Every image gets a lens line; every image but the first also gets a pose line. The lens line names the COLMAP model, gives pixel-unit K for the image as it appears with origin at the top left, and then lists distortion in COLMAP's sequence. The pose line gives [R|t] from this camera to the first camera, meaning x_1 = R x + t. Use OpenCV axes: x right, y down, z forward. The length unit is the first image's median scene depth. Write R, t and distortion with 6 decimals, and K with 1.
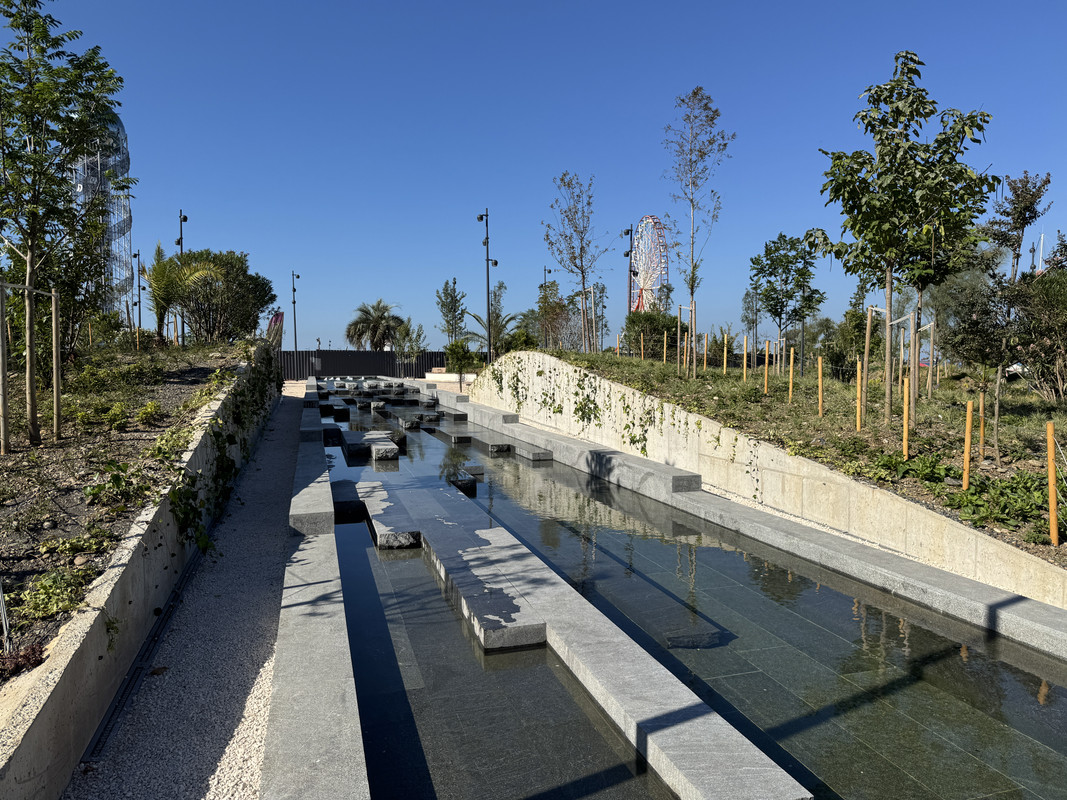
lens RADIAL K [[740.5, 0, 533.5], [0, 740.5, 400.0], [0, 0, 1]] dist [0.084251, -0.135382]
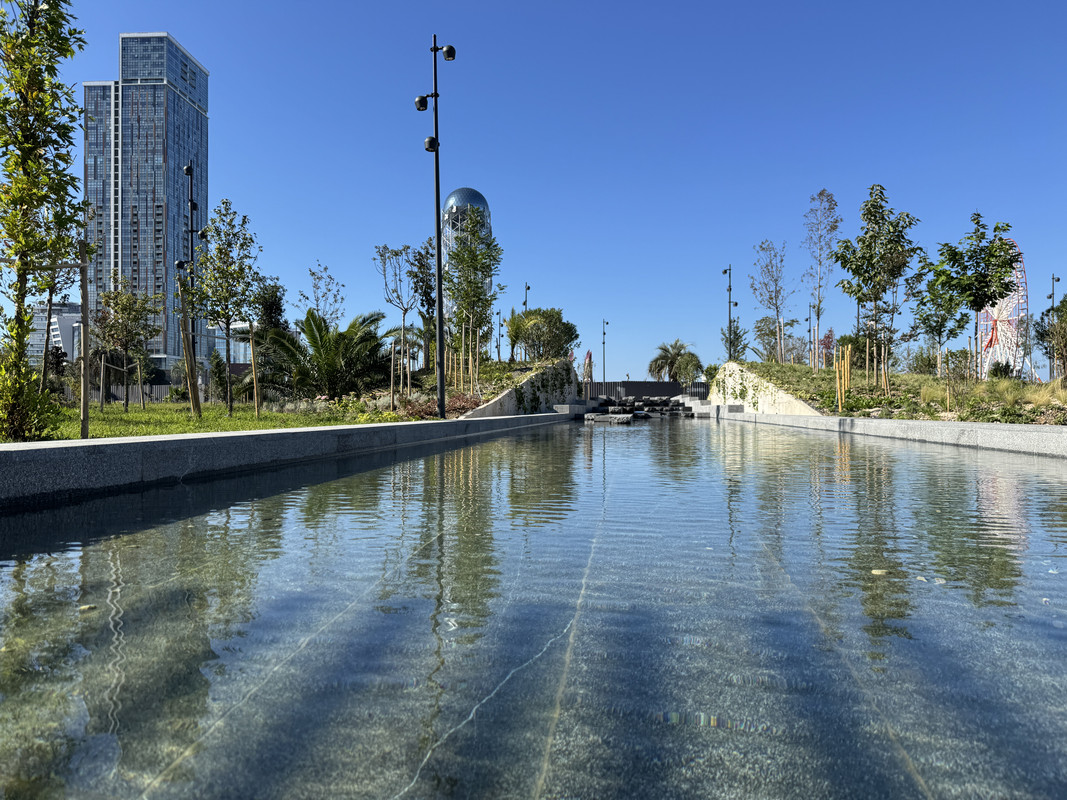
lens RADIAL K [[745.4, 0, 533.5], [0, 745.4, 400.0], [0, 0, 1]] dist [0.041302, -0.048924]
pose [[0.909047, -0.003512, -0.416678, 0.210837], [-0.021160, 0.998285, -0.054577, 0.081127], [0.416156, 0.058430, 0.907414, -0.428613]]
